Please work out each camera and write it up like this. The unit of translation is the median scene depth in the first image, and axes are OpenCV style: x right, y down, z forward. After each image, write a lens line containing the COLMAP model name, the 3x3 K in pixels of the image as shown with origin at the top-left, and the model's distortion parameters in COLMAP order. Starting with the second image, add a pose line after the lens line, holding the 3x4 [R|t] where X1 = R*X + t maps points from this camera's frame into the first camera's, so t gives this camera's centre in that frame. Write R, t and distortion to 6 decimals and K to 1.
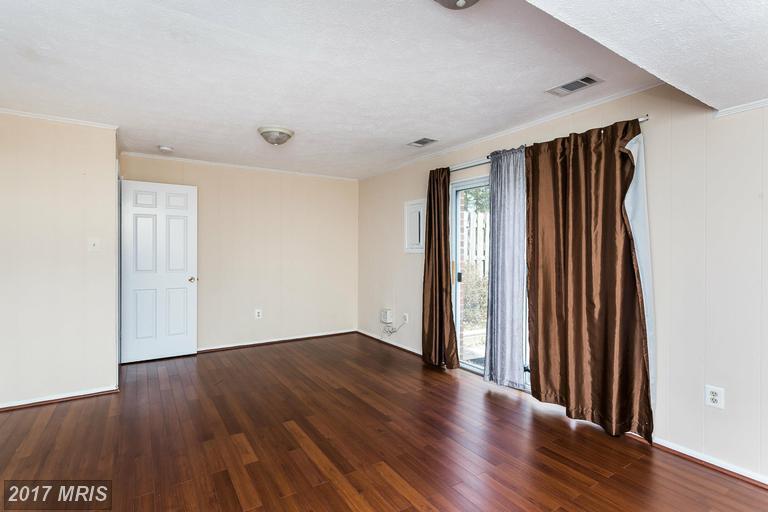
lens RADIAL K [[374.2, 0, 384.0], [0, 374.2, 253.0], [0, 0, 1]] dist [0.003830, -0.000197]
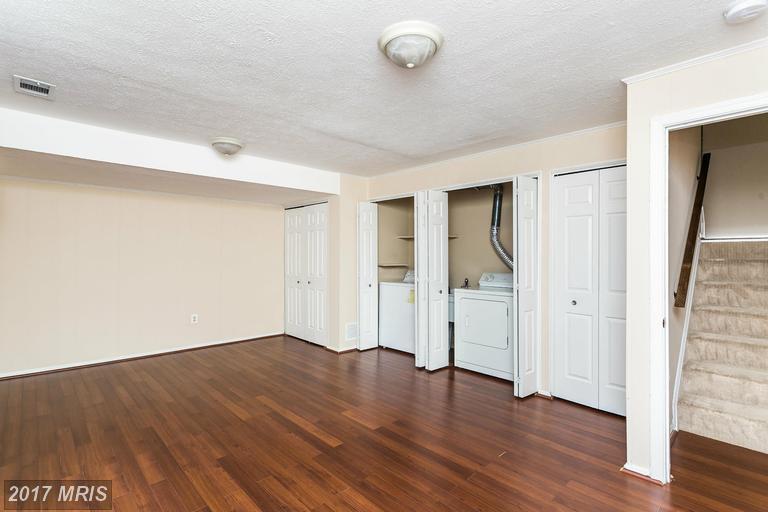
lens RADIAL K [[374.2, 0, 382.8], [0, 374.2, 255.6], [0, 0, 1]] dist [0.003830, -0.000197]
pose [[-0.983598, -0.015390, -0.179717, -0.198770], [-0.018405, 0.999716, 0.015123, -0.032904], [0.179433, 0.018182, -0.983602, 2.002685]]
